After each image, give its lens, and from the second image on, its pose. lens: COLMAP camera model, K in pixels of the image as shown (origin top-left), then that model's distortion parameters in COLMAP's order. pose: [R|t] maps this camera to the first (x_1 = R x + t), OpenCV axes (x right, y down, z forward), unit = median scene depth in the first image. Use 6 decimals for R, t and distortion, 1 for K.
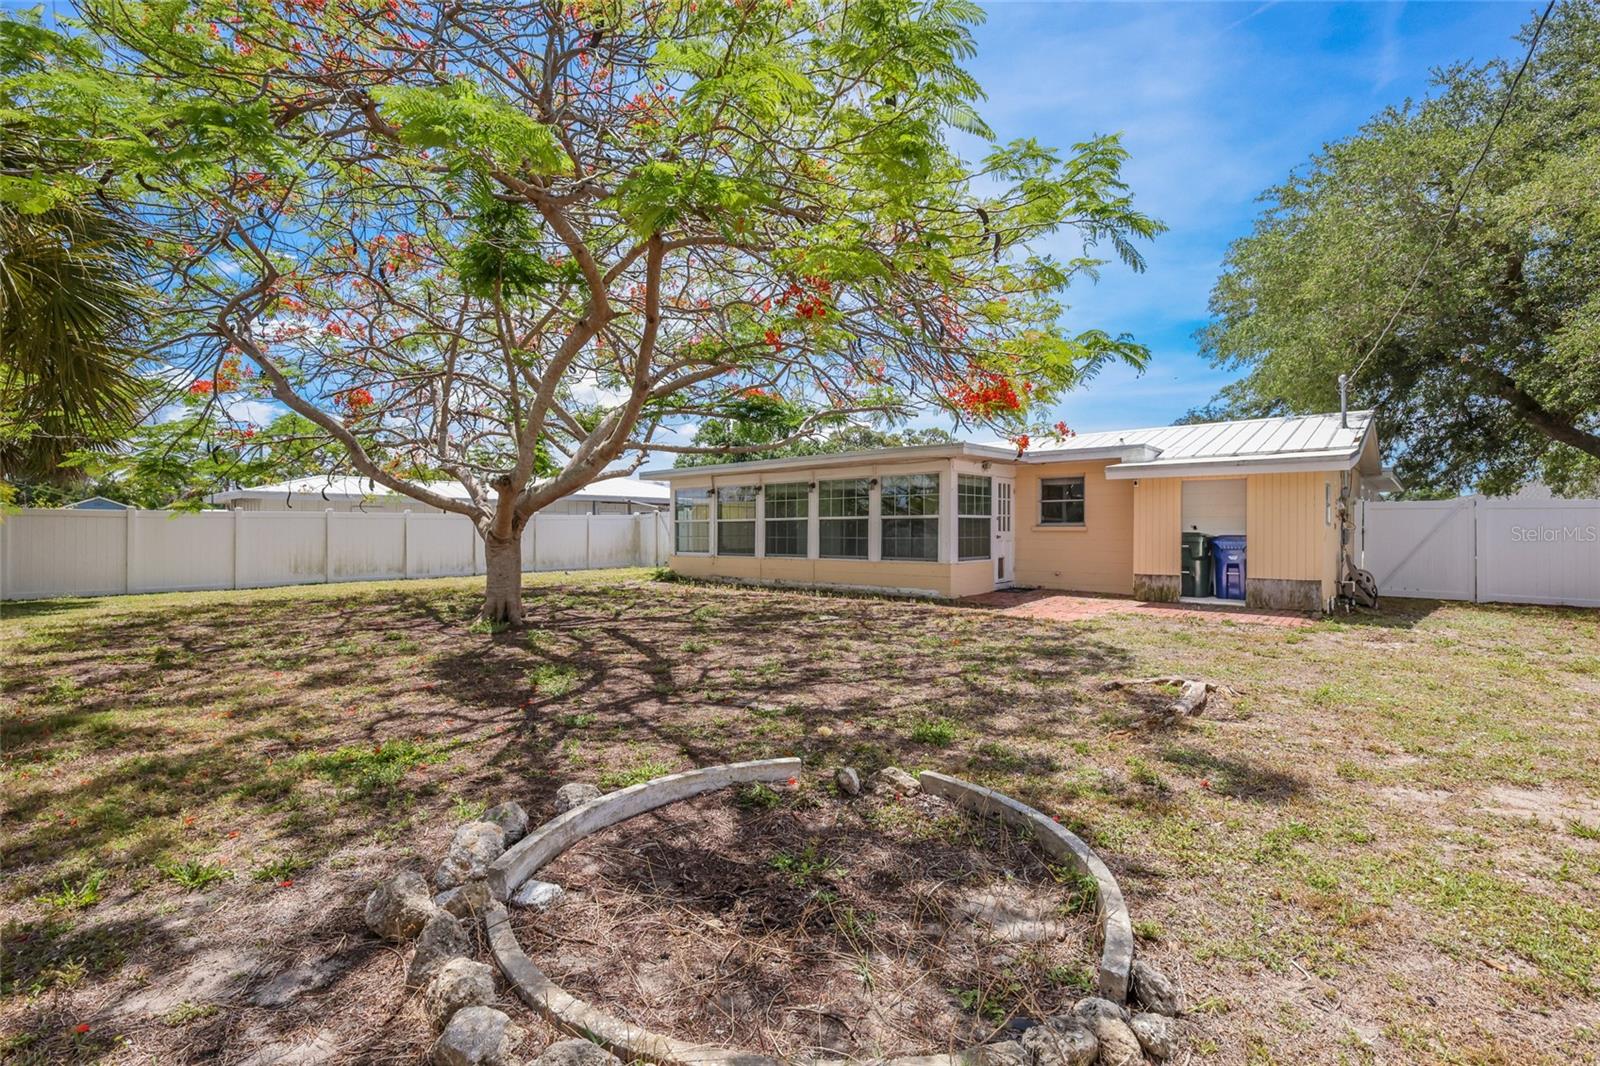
lens RADIAL K [[709.3, 0, 803.4], [0, 709.3, 530.7], [0, 0, 1]] dist [0.001944, -0.000056]
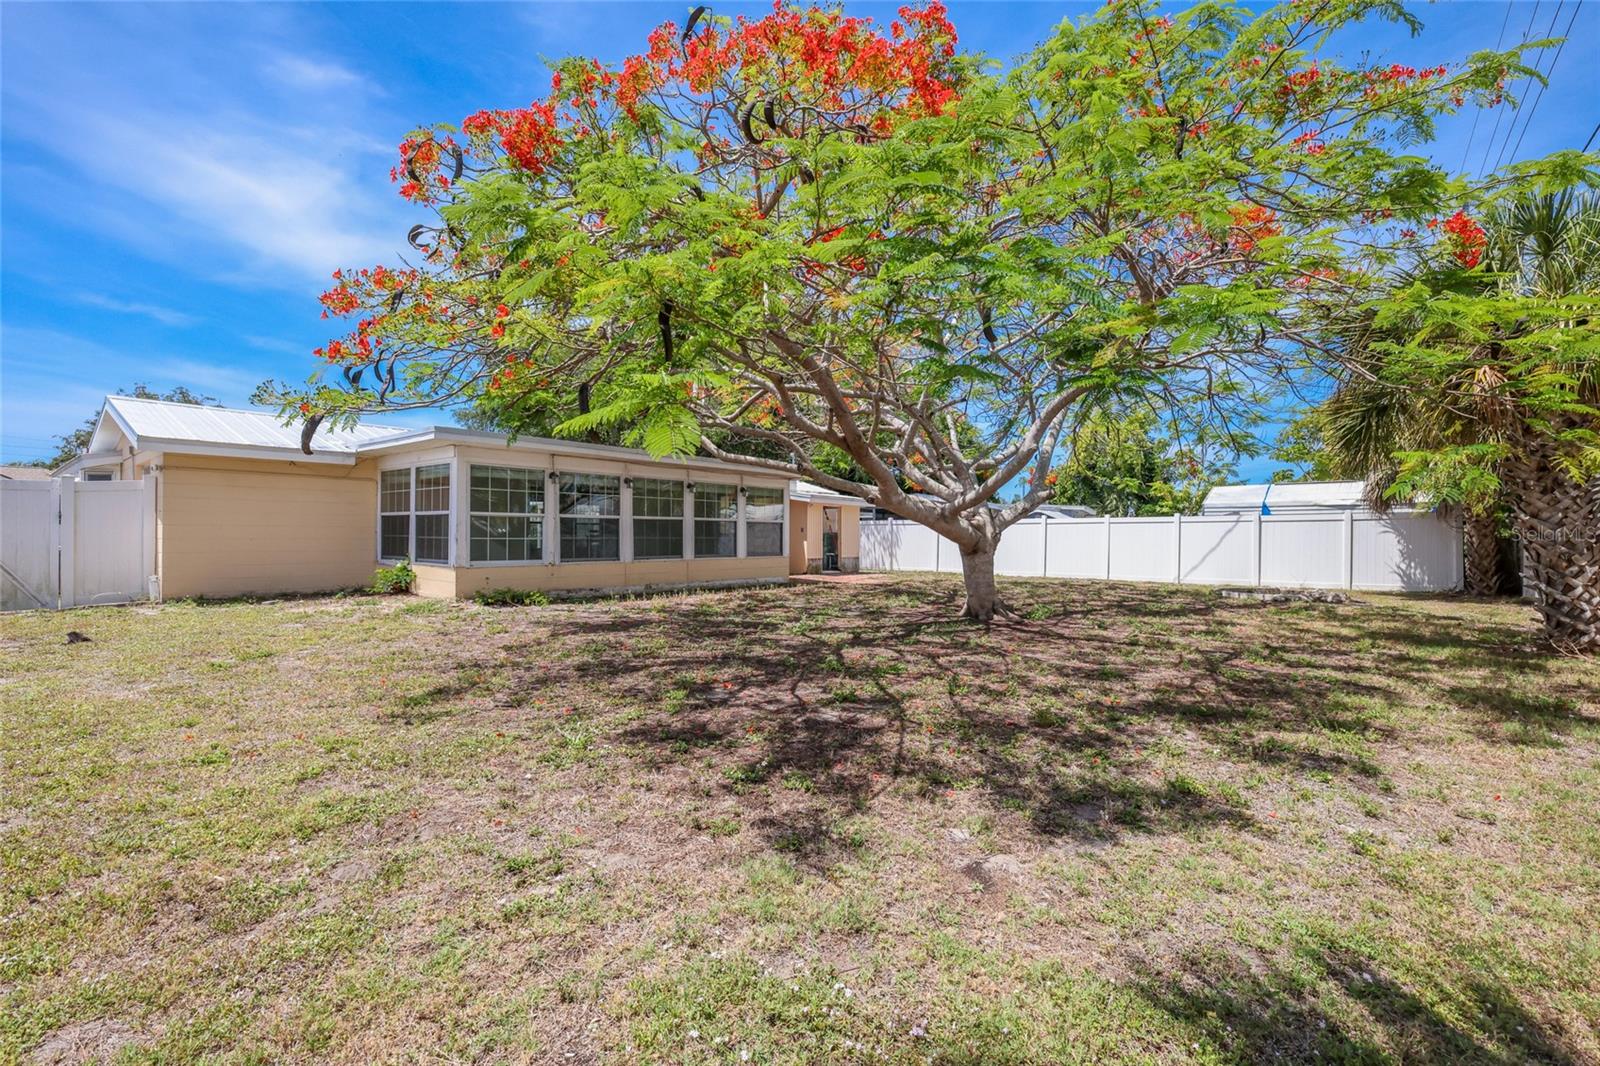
lens RADIAL K [[709.3, 0, 803.1], [0, 709.3, 537.1], [0, 0, 1]] dist [0.001944, -0.000056]
pose [[-0.095905, -0.000452, 0.995390, -0.924884], [-0.005609, 0.999984, -0.000086, 0.007538], [-0.995375, -0.005591, -0.095906, 0.871578]]
